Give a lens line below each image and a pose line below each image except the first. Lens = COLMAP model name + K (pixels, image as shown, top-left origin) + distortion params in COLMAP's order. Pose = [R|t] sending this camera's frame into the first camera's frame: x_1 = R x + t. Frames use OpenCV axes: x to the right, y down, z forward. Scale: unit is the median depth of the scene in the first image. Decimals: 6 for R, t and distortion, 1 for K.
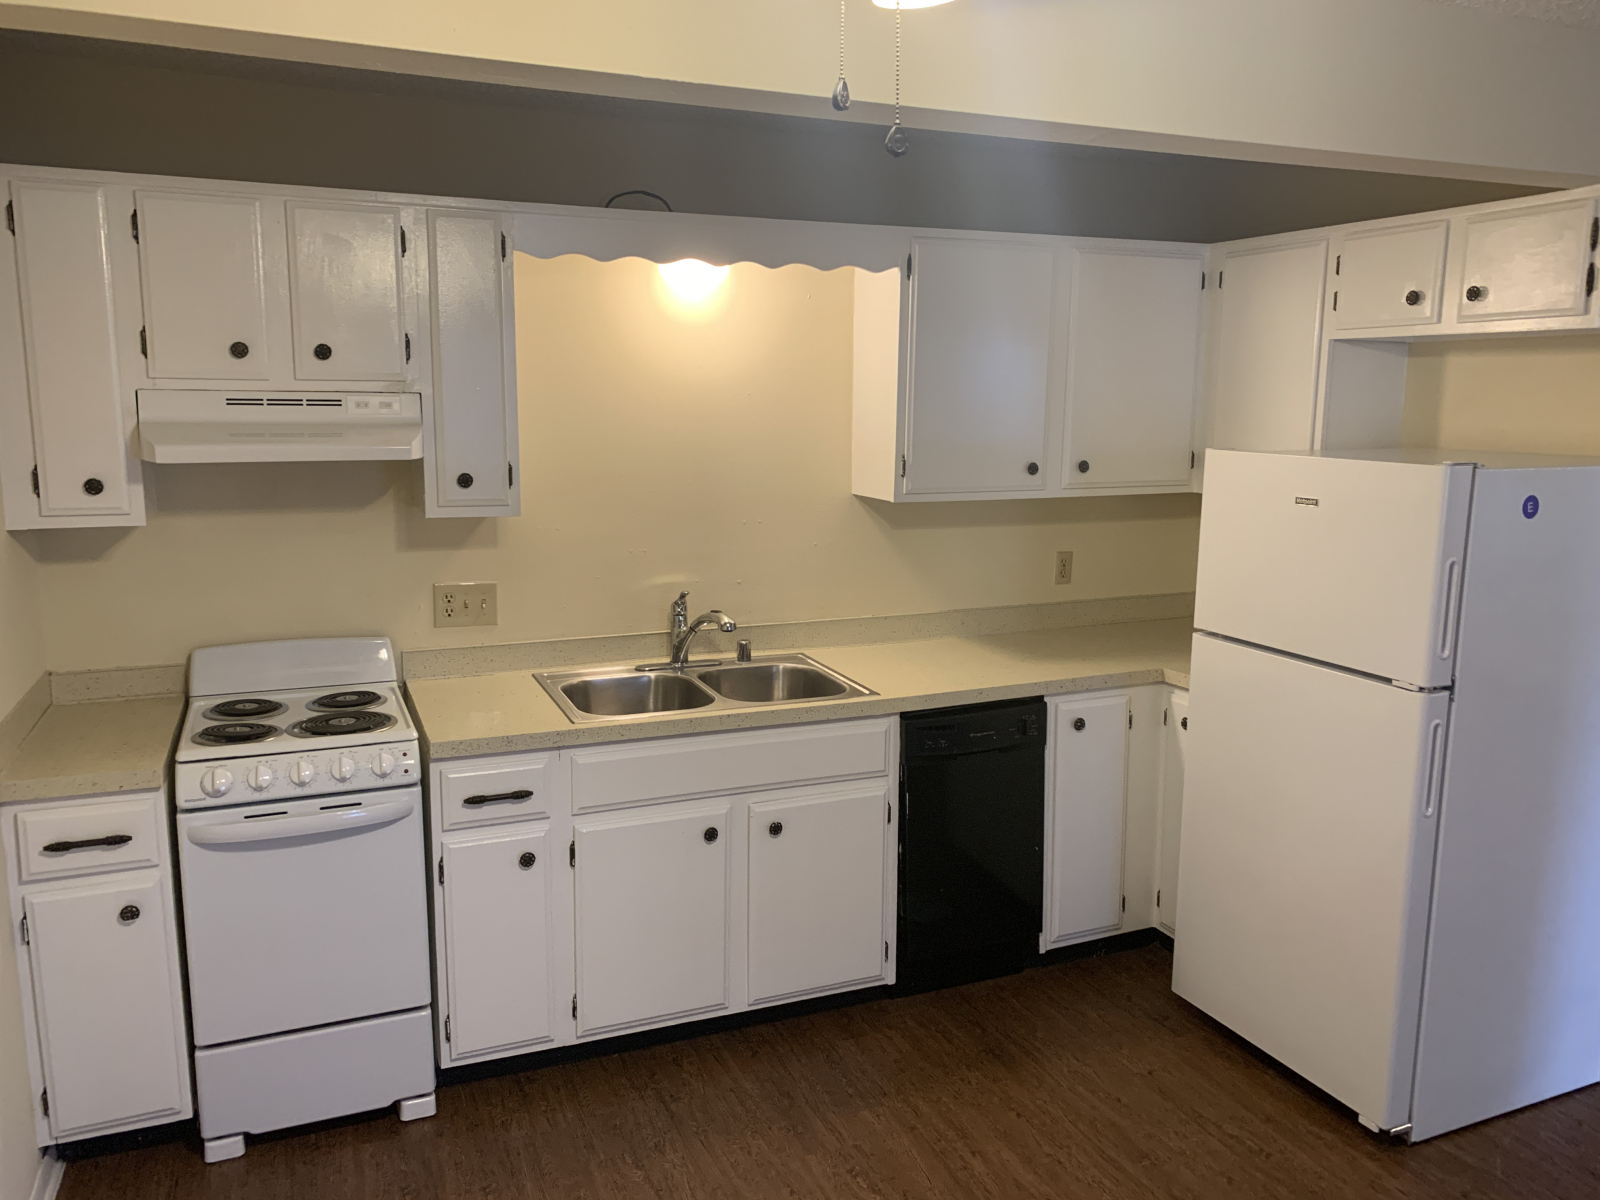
lens RADIAL K [[1213.3, 0, 806.6], [0, 1213.3, 591.4], [0, 0, 1]] dist [0.042396, -0.053215]
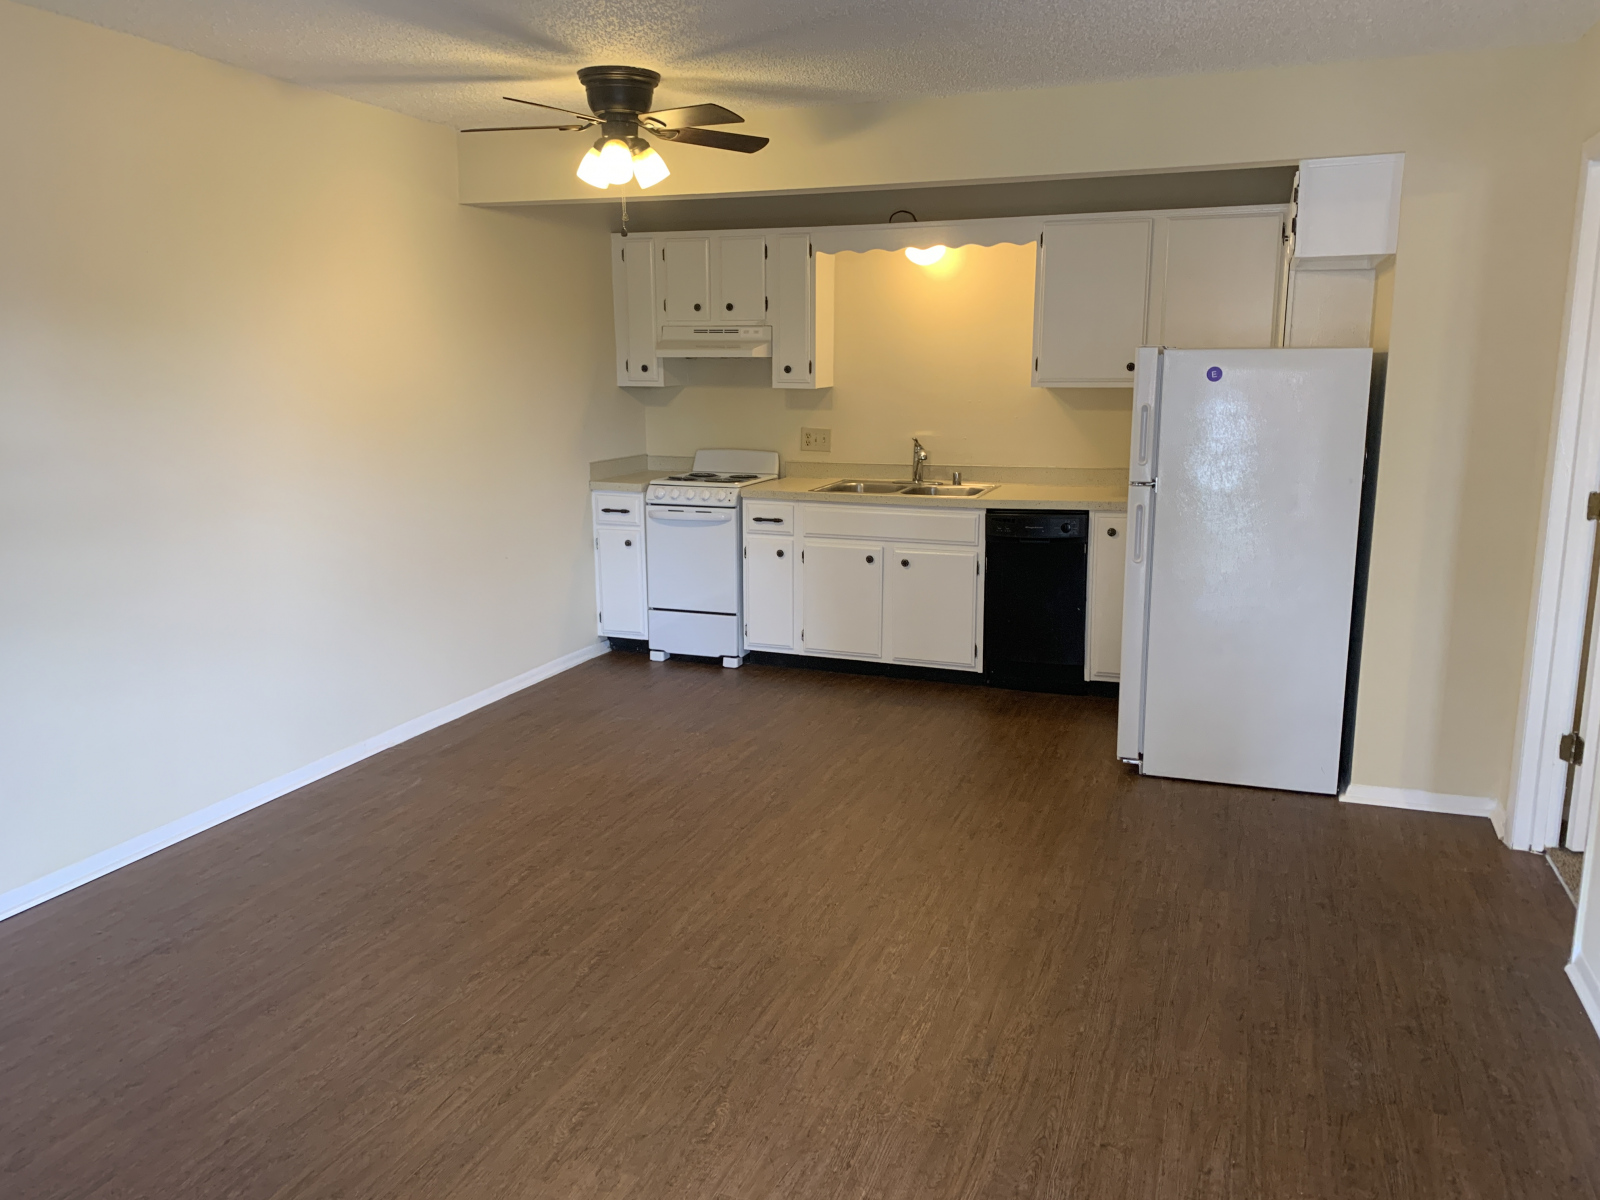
lens RADIAL K [[1213.3, 0, 794.3], [0, 1213.3, 606.1], [0, 0, 1]] dist [0.042396, -0.053215]
pose [[0.725983, 0.125426, -0.676178, 1.166919], [-0.101917, 0.991993, 0.074583, 0.150916], [0.680118, 0.014768, 0.732953, -0.475521]]
